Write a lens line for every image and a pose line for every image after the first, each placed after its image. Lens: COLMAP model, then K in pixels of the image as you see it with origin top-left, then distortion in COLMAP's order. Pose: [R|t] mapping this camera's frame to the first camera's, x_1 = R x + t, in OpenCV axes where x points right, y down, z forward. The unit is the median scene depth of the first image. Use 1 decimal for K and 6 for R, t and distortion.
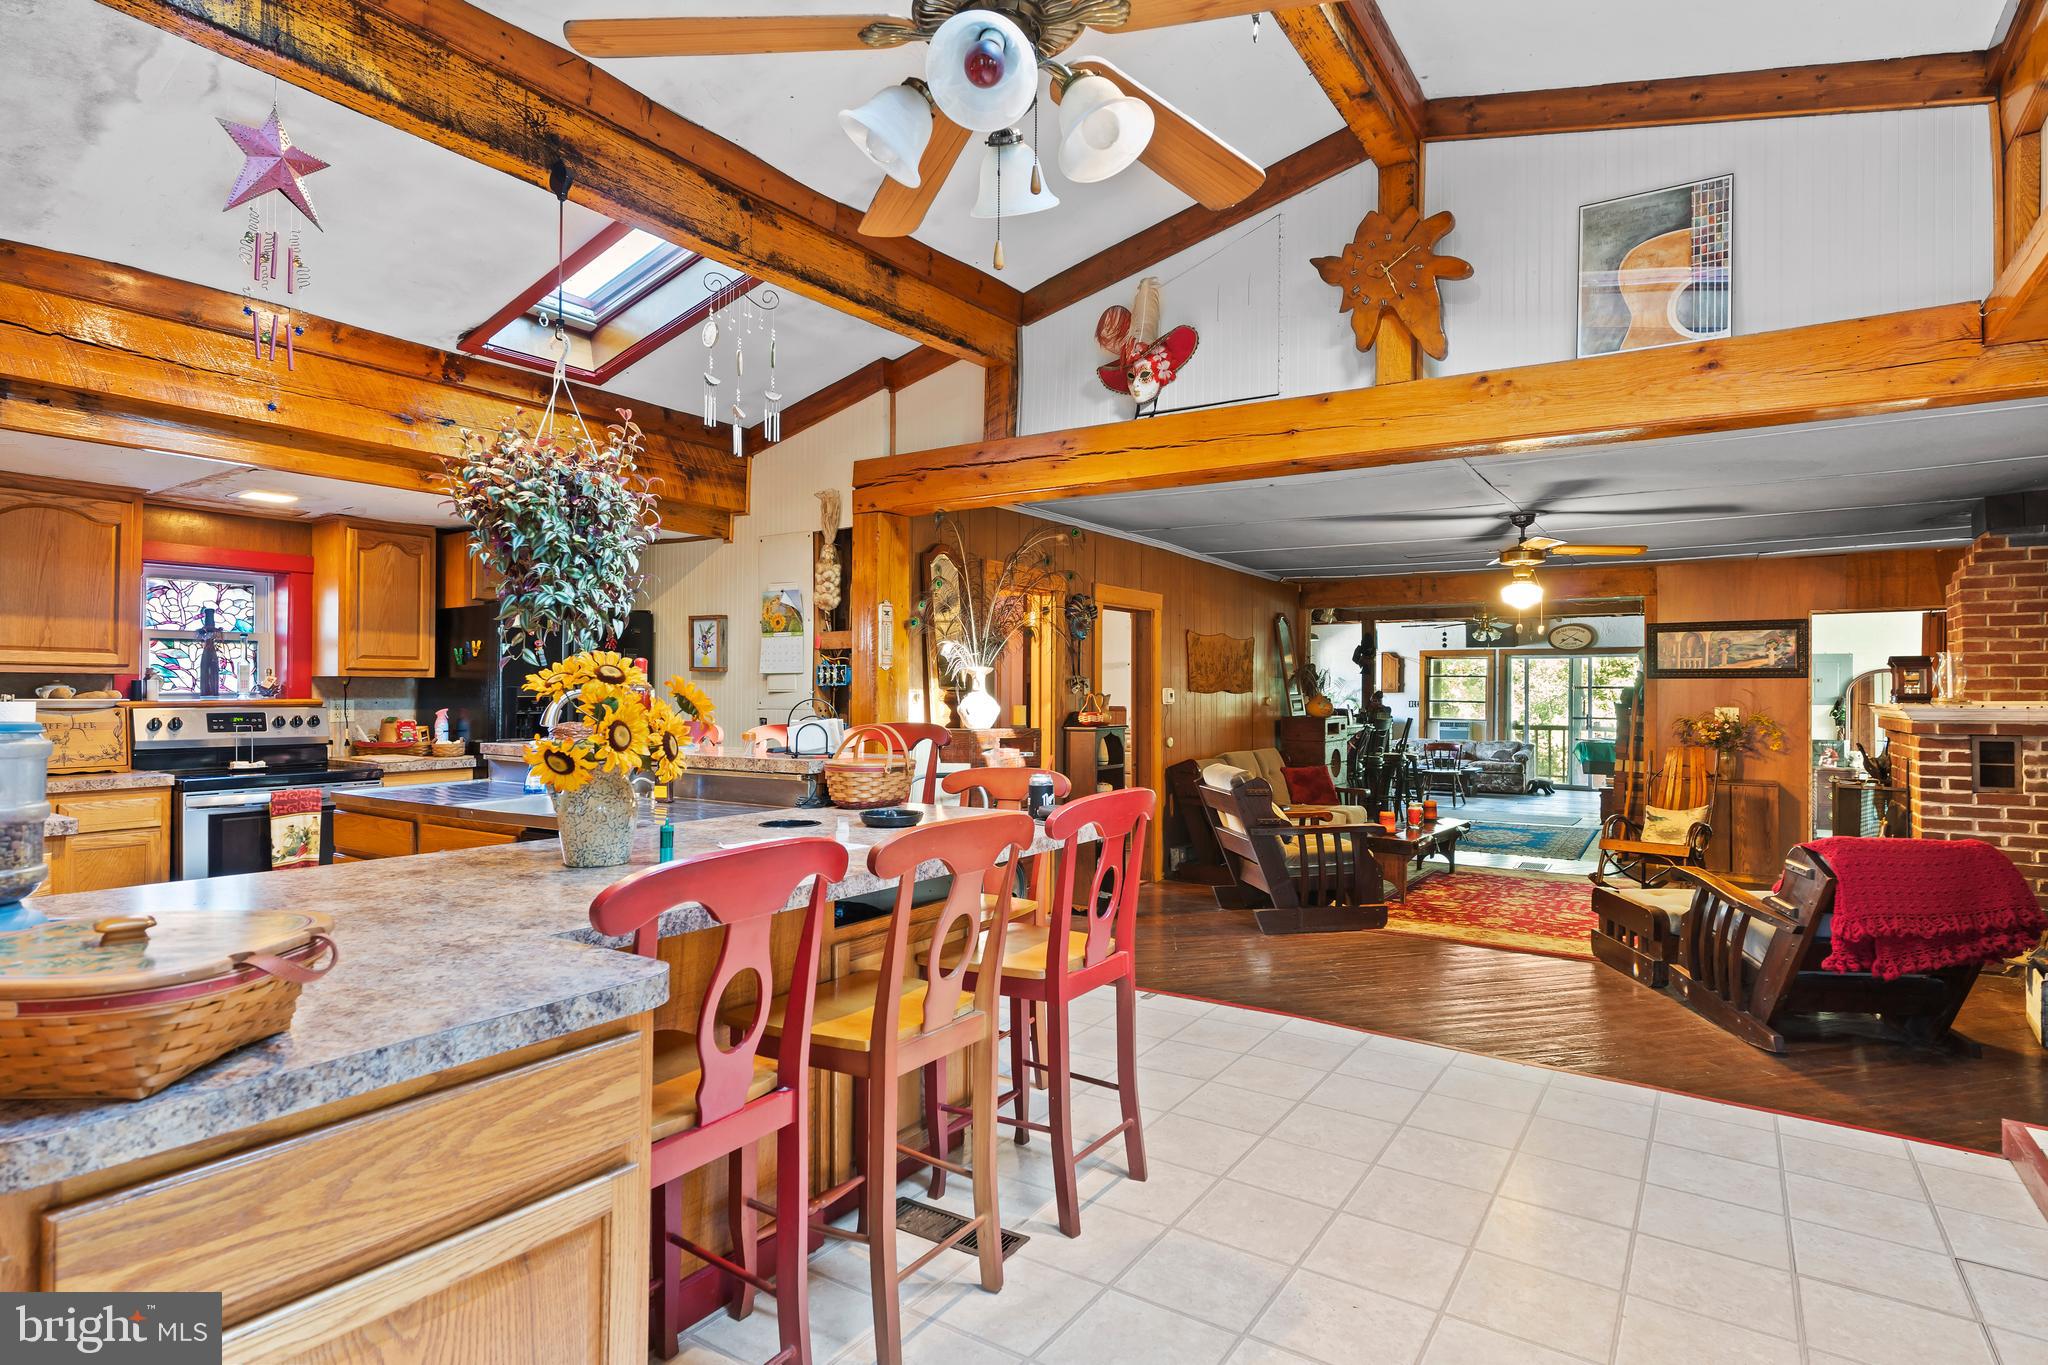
lens RADIAL K [[1043.1, 0, 1023.8], [0, 1043.1, 687.8], [0, 0, 1]] dist [-0.006115, 0.002875]
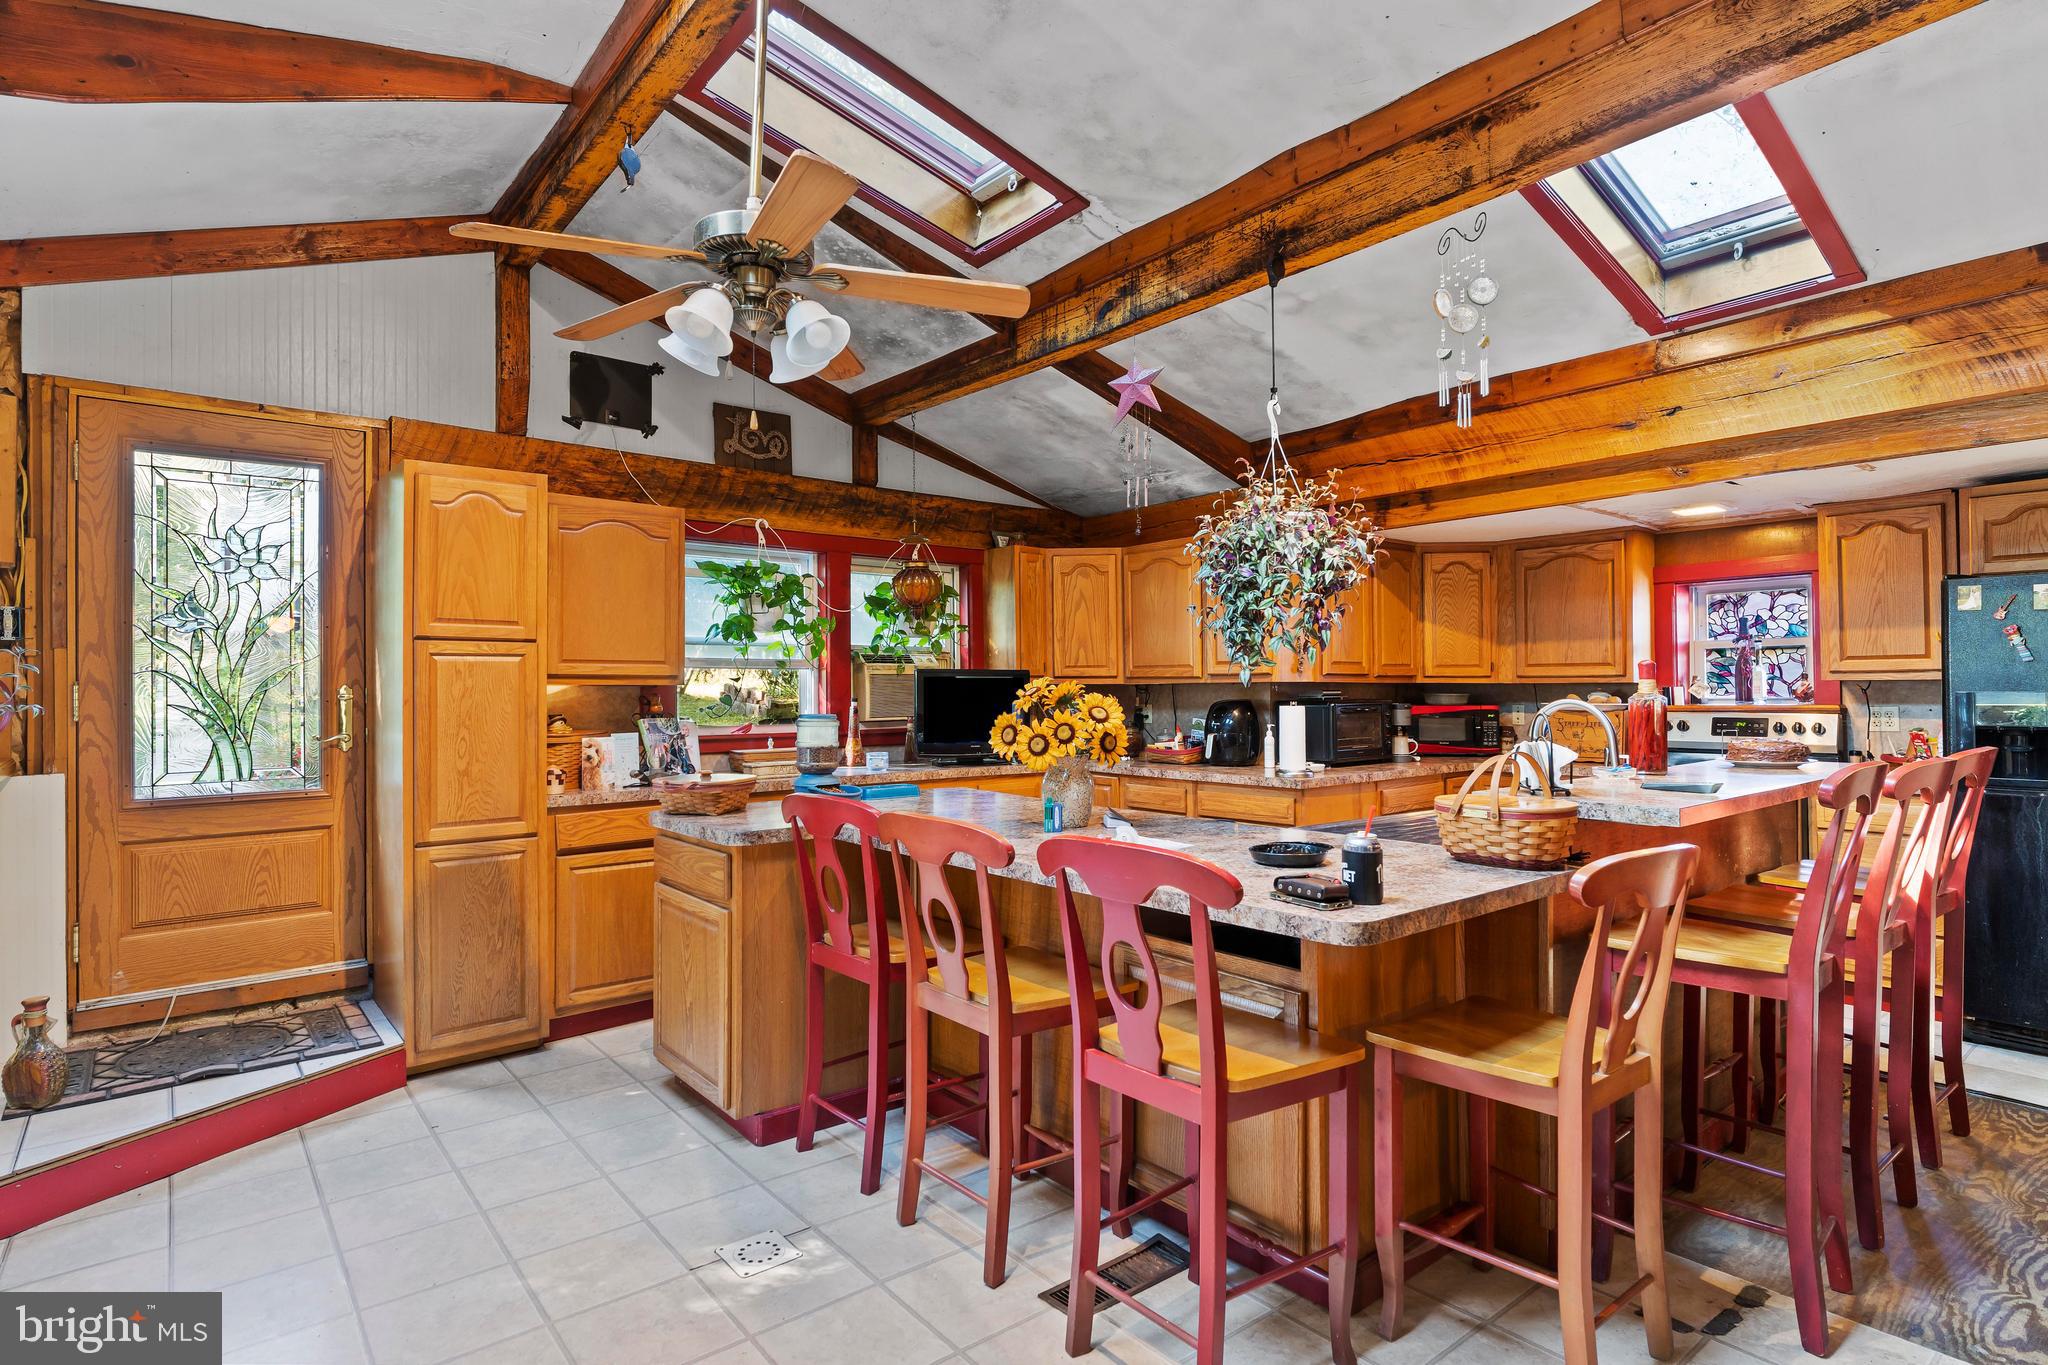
lens RADIAL K [[1043.1, 0, 1020.7], [0, 1043.1, 676.3], [0, 0, 1]] dist [-0.006115, 0.002875]
pose [[-0.272866, -0.014261, -0.961946, 0.500164], [0.008870, 0.999810, -0.017338, -0.005993], [0.962011, -0.013263, -0.272688, 0.684371]]
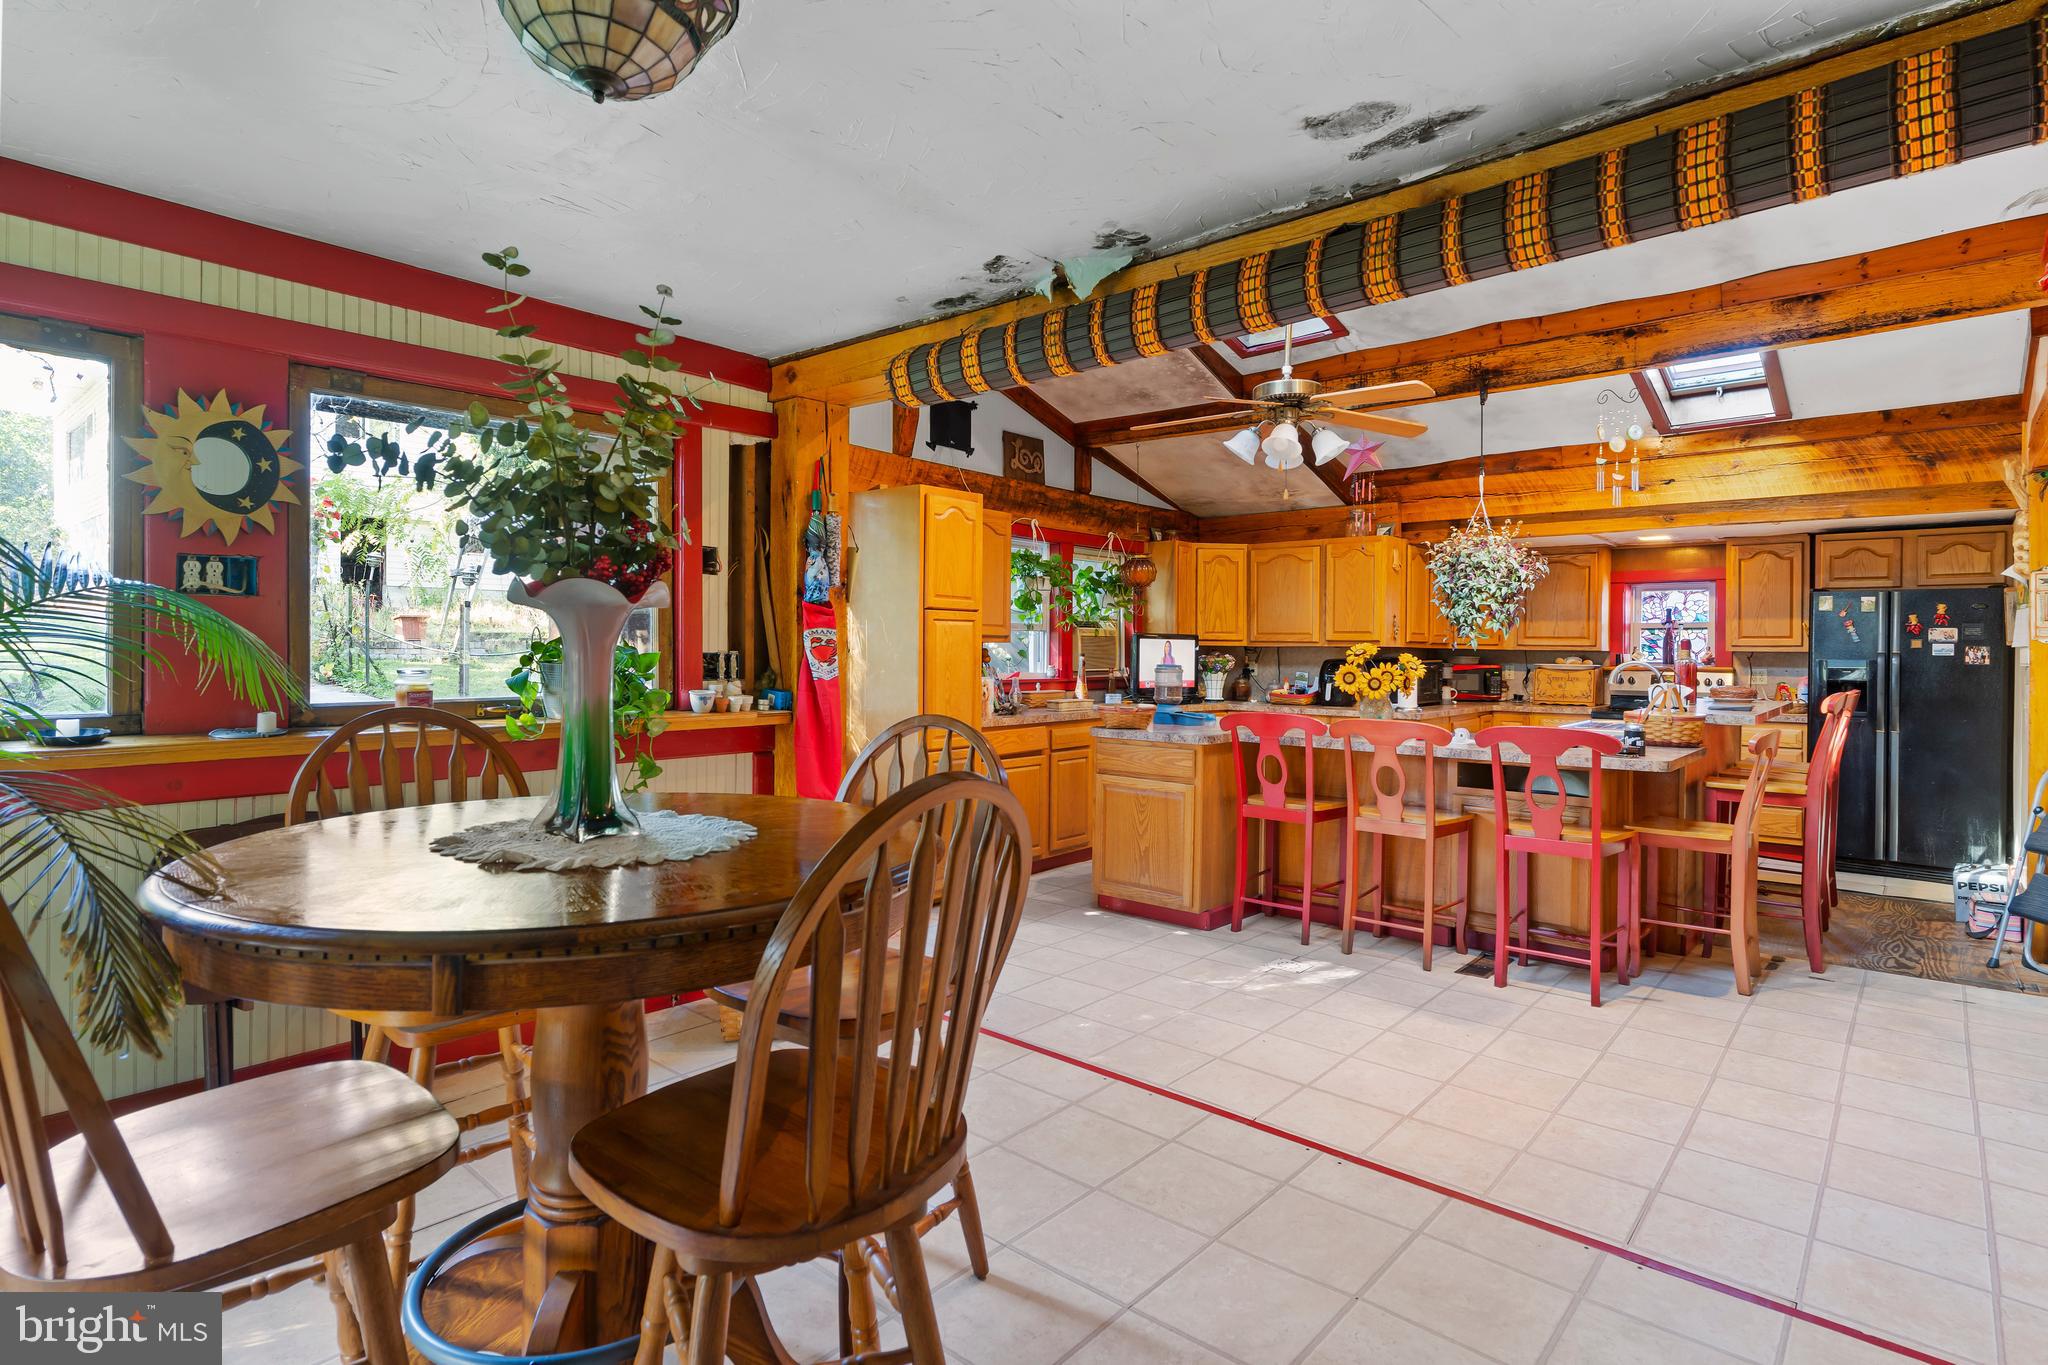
lens RADIAL K [[1043.1, 0, 1030.6], [0, 1043.1, 652.5], [0, 0, 1]] dist [-0.006115, 0.002875]
pose [[-0.099612, -0.000561, -0.995026, 1.022327], [-0.005543, 0.999985, -0.000009, -0.005041], [0.995011, 0.005515, -0.099614, 0.234947]]
